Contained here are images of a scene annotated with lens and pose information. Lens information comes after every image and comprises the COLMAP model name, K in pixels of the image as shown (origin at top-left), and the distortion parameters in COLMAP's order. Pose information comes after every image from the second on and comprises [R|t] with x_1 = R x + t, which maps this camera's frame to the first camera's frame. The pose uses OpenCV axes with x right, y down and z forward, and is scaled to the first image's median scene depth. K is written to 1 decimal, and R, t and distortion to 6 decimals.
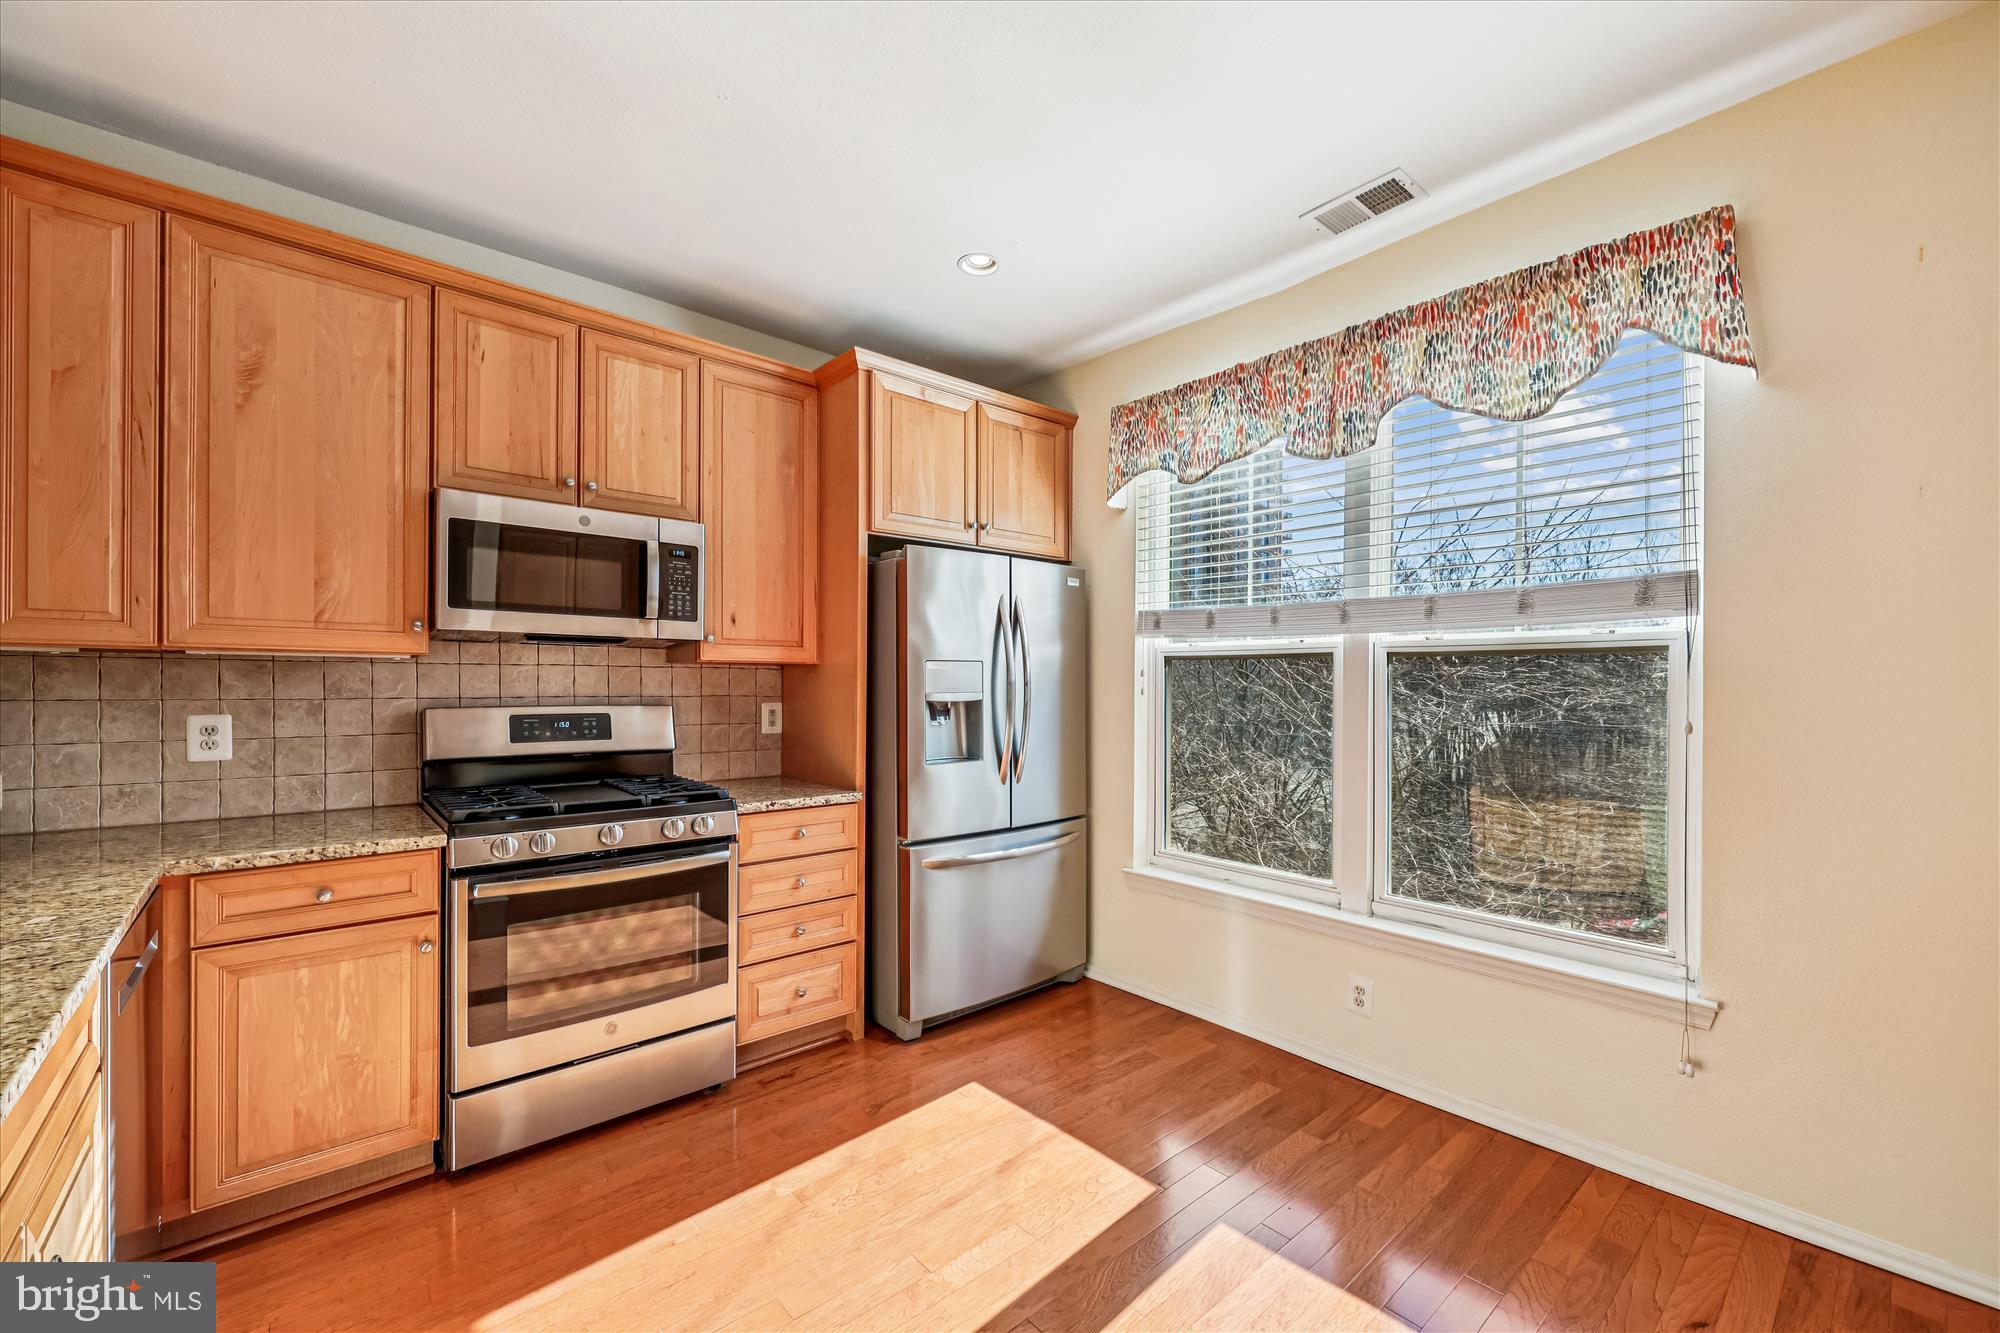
lens RADIAL K [[809.0, 0, 1004.0], [0, 809.0, 686.4], [0, 0, 1]] dist [-0.004331, 0.001645]
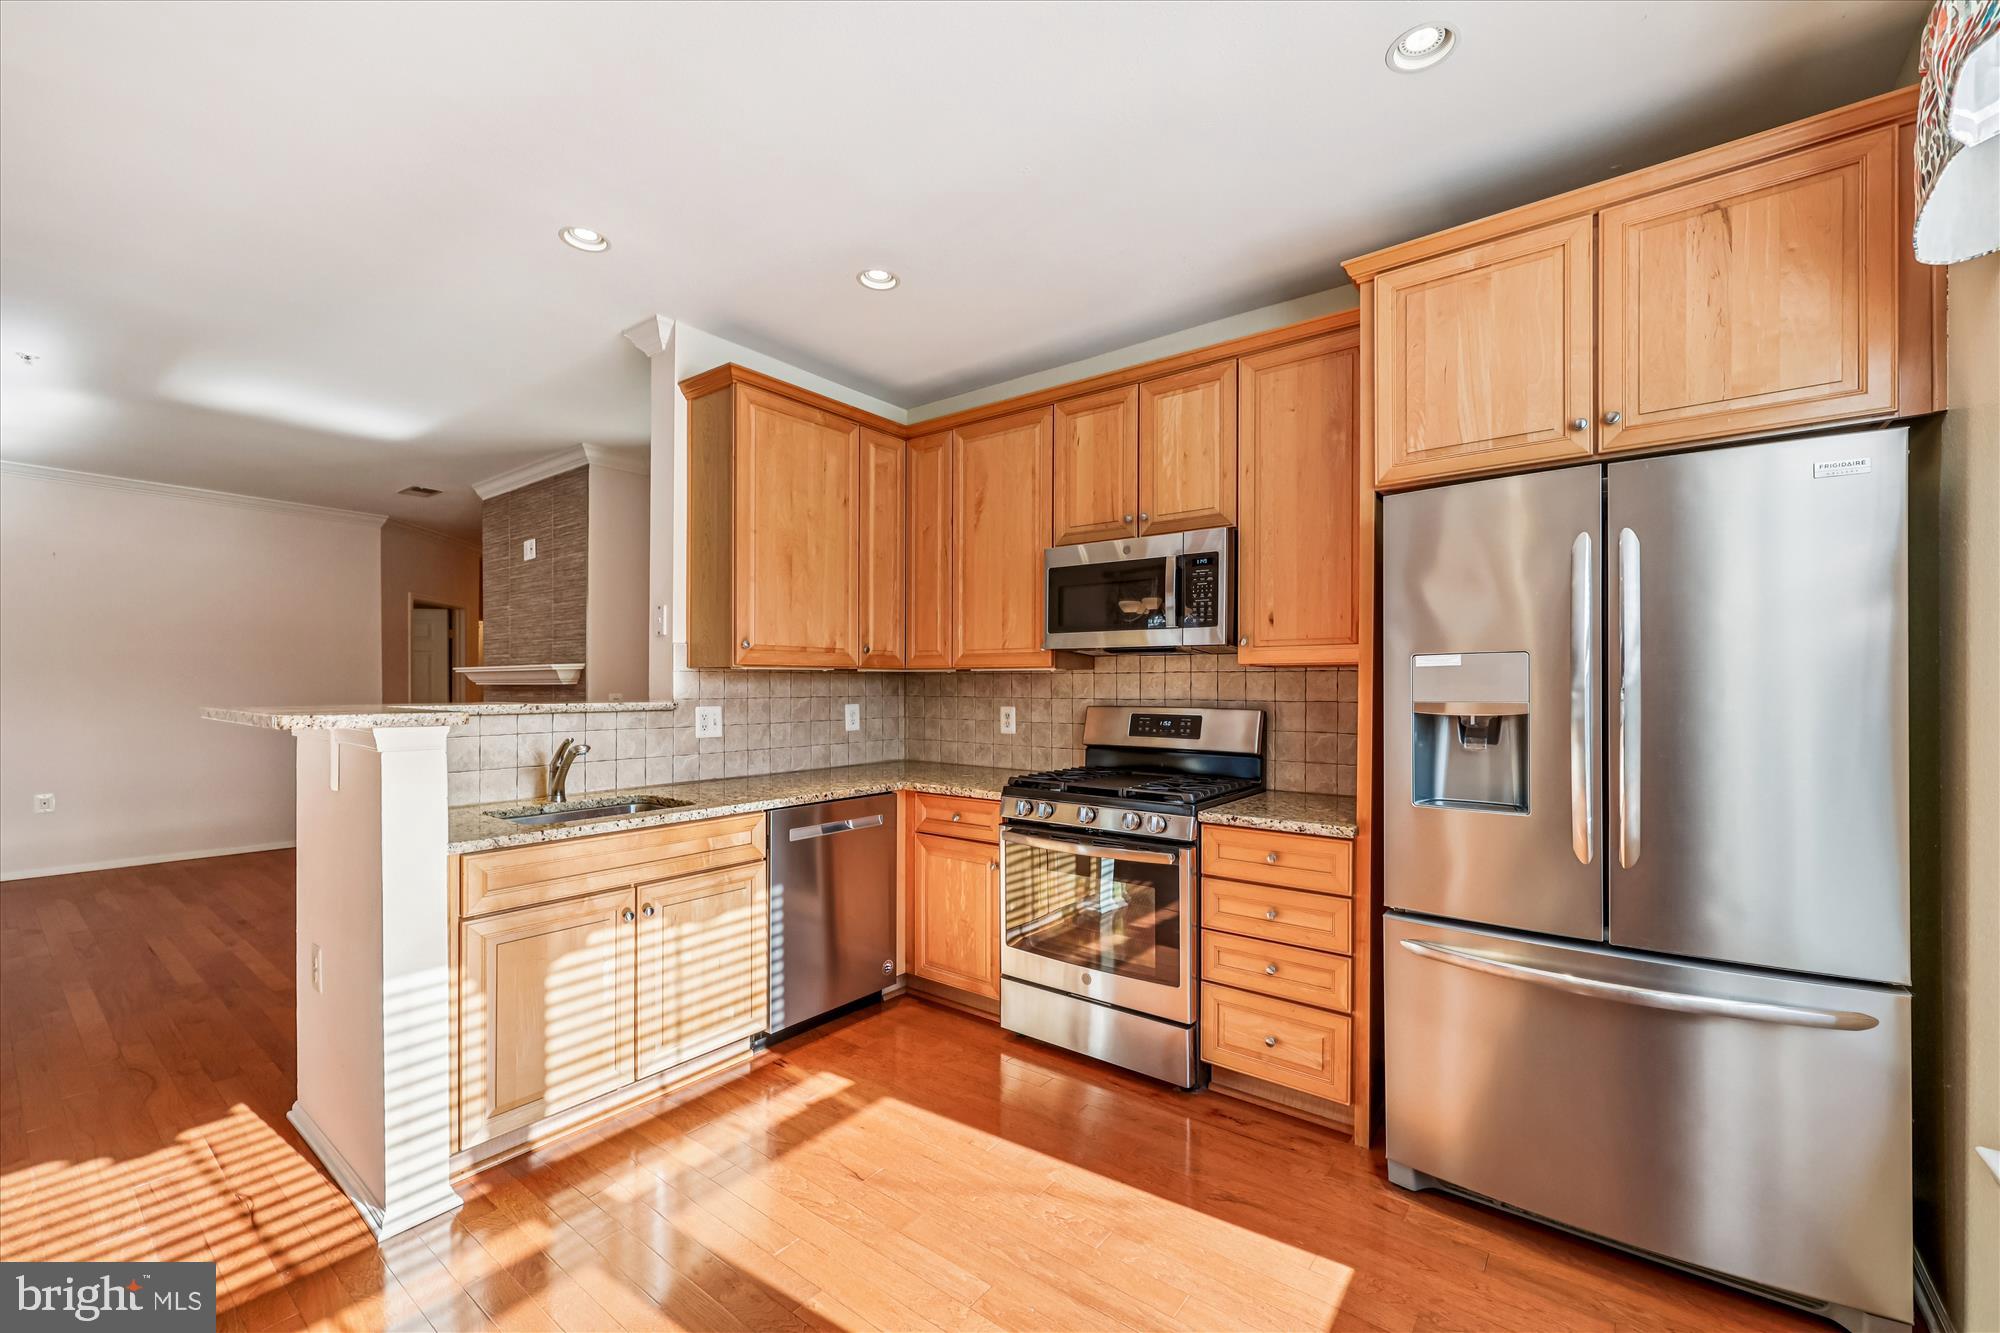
lens RADIAL K [[809.0, 0, 1015.5], [0, 809.0, 689.2], [0, 0, 1]] dist [-0.004331, 0.001645]
pose [[0.197866, 0.000506, -0.980229, 0.628287], [-0.004040, 0.999992, -0.000300, -0.000950], [0.980221, 0.004020, 0.197866, 0.633802]]
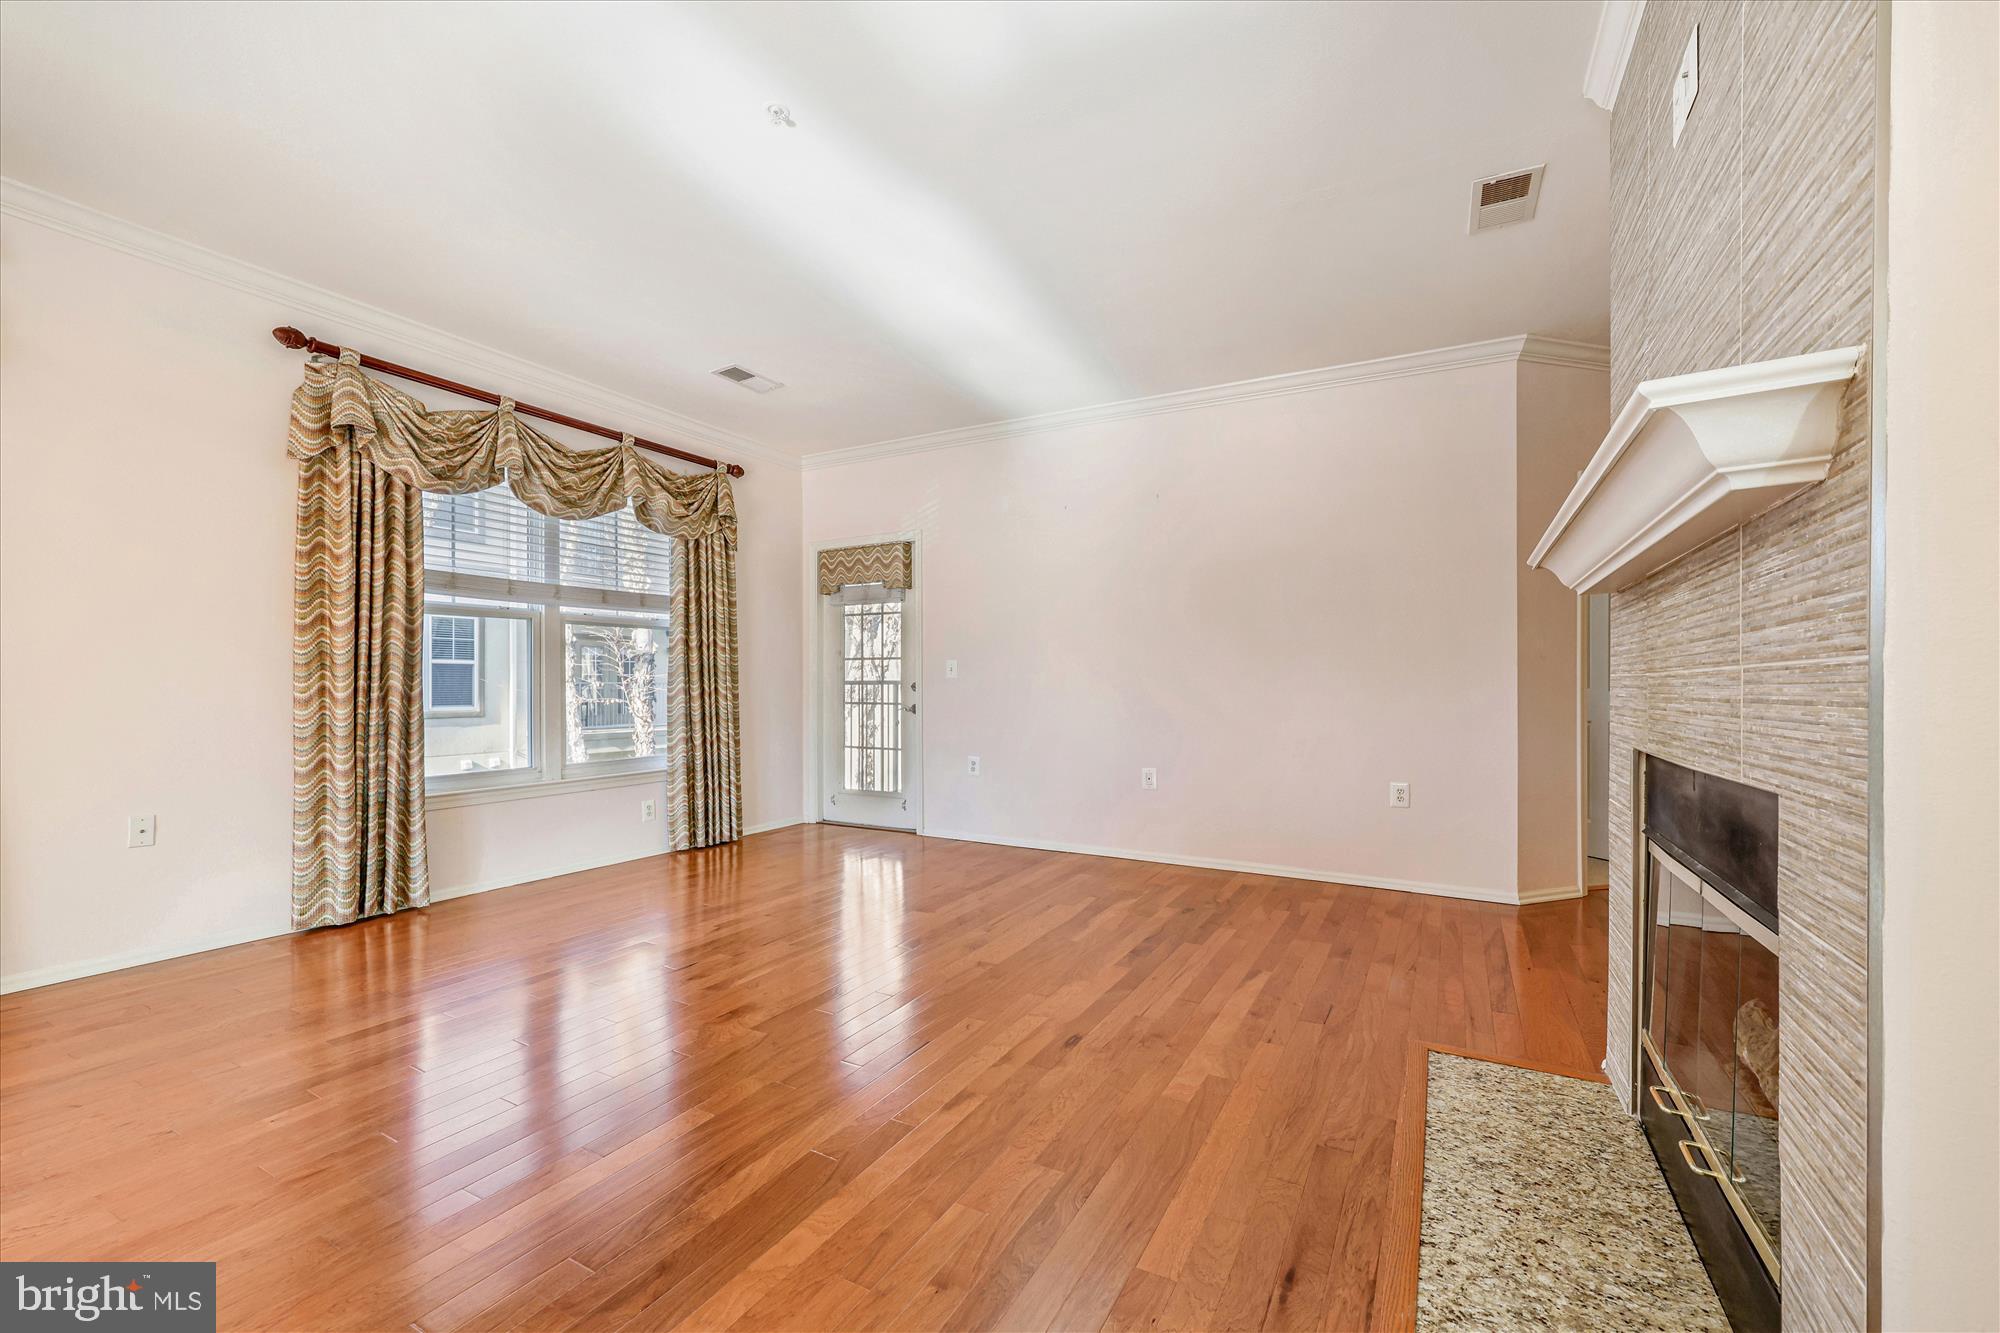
lens RADIAL K [[809.0, 0, 1007.5], [0, 809.0, 689.7], [0, 0, 1]] dist [-0.004331, 0.001645]
pose [[-0.940373, -0.004183, -0.340120, -1.104535], [-0.007461, 0.999937, 0.008333, 0.093842], [0.340064, 0.010374, -0.940345, 0.182590]]
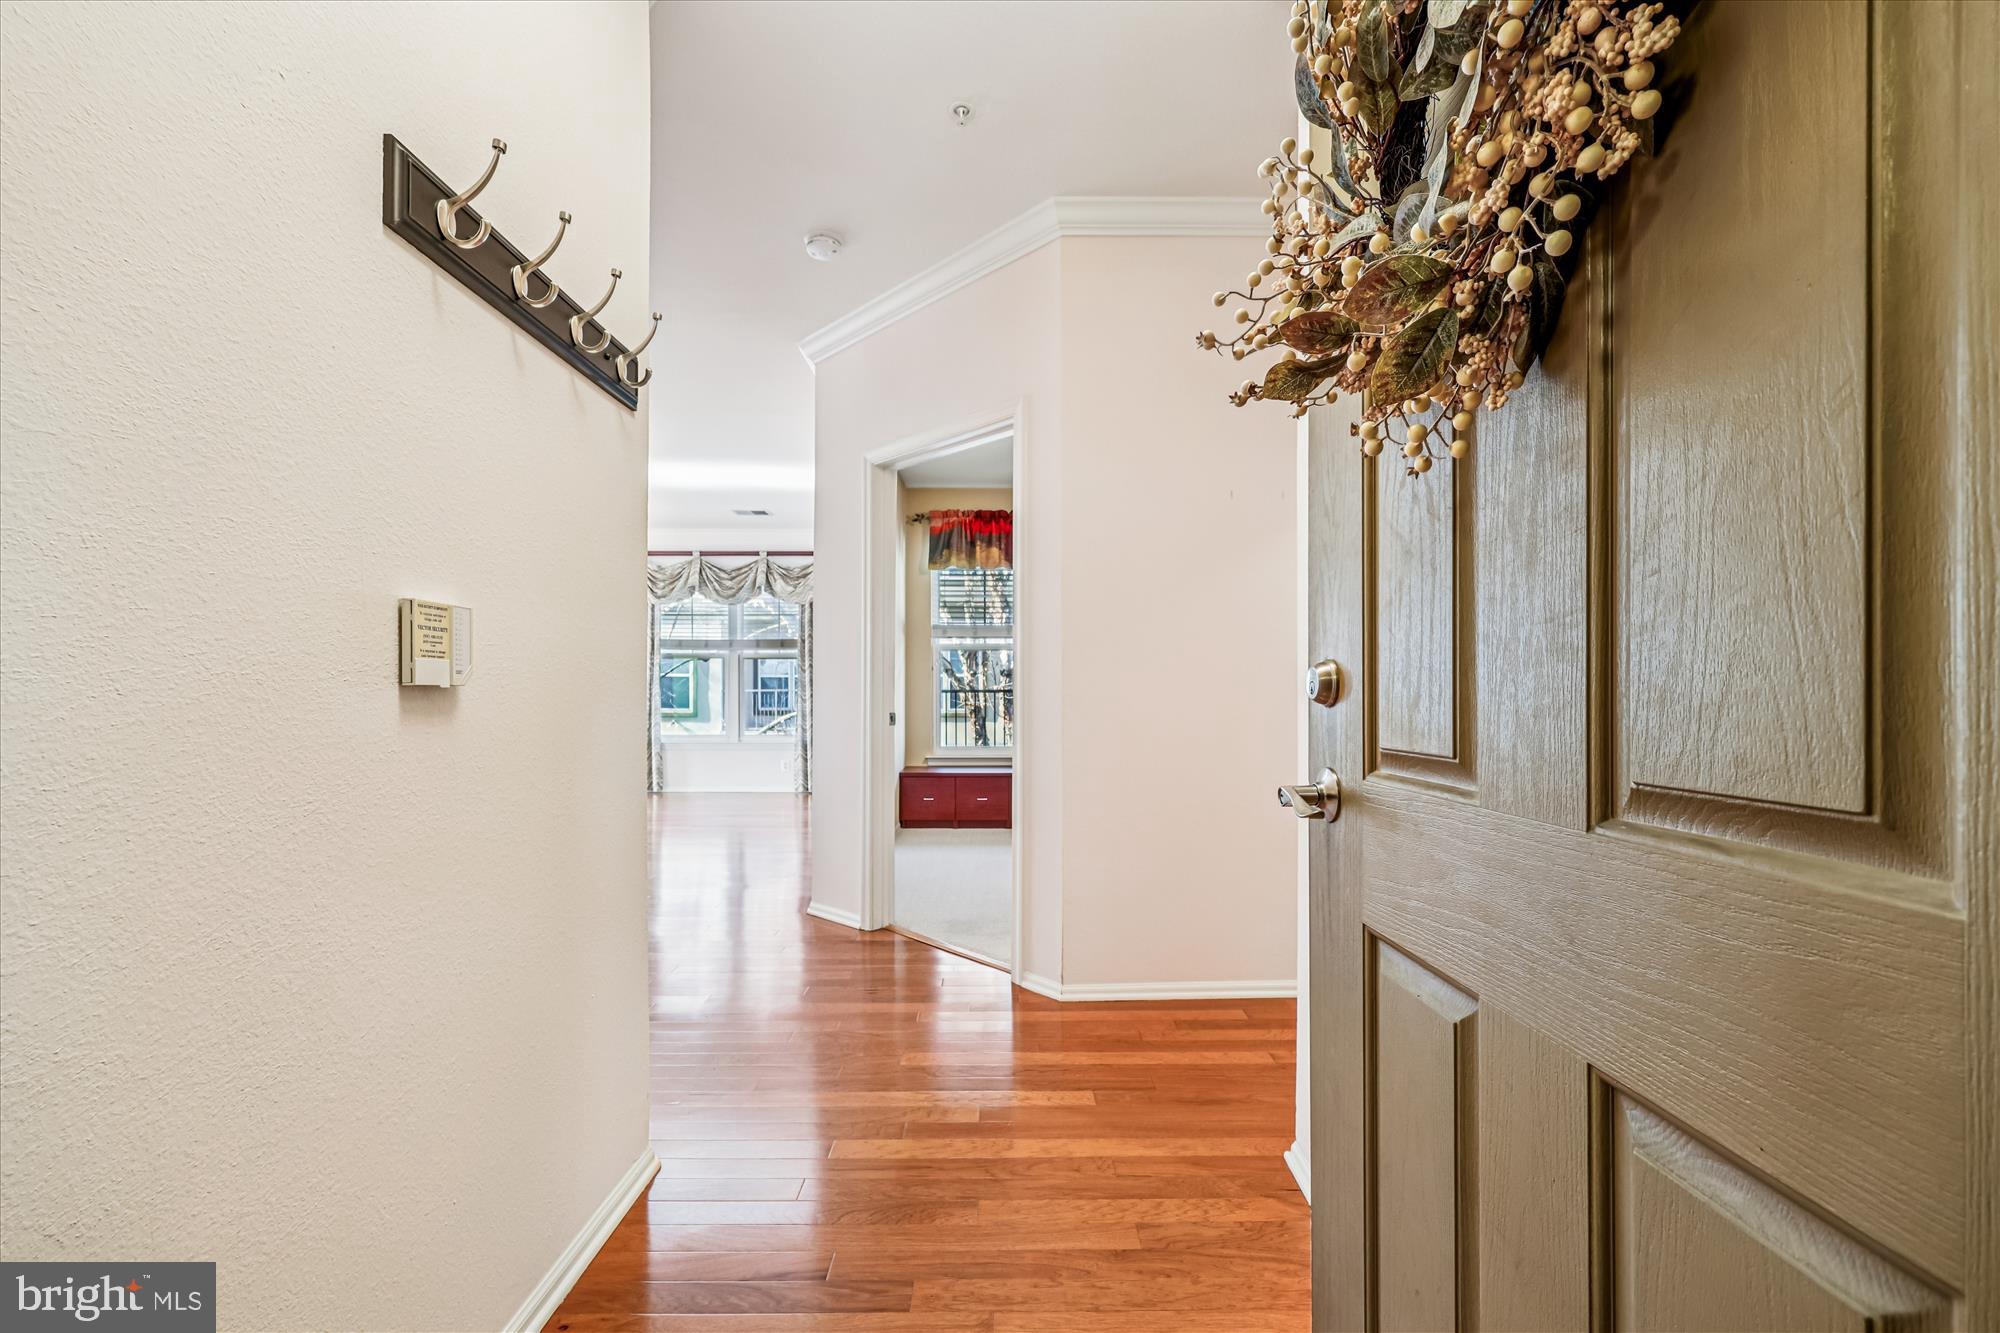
lens RADIAL K [[809.0, 0, 996.5], [0, 809.0, 709.9], [0, 0, 1]] dist [-0.004331, 0.001645]
pose [[-0.746514, -0.021974, 0.665007, -3.978014], [-0.004338, 0.999594, 0.028161, 0.080510], [-0.665355, 0.018138, -0.746306, -0.037382]]
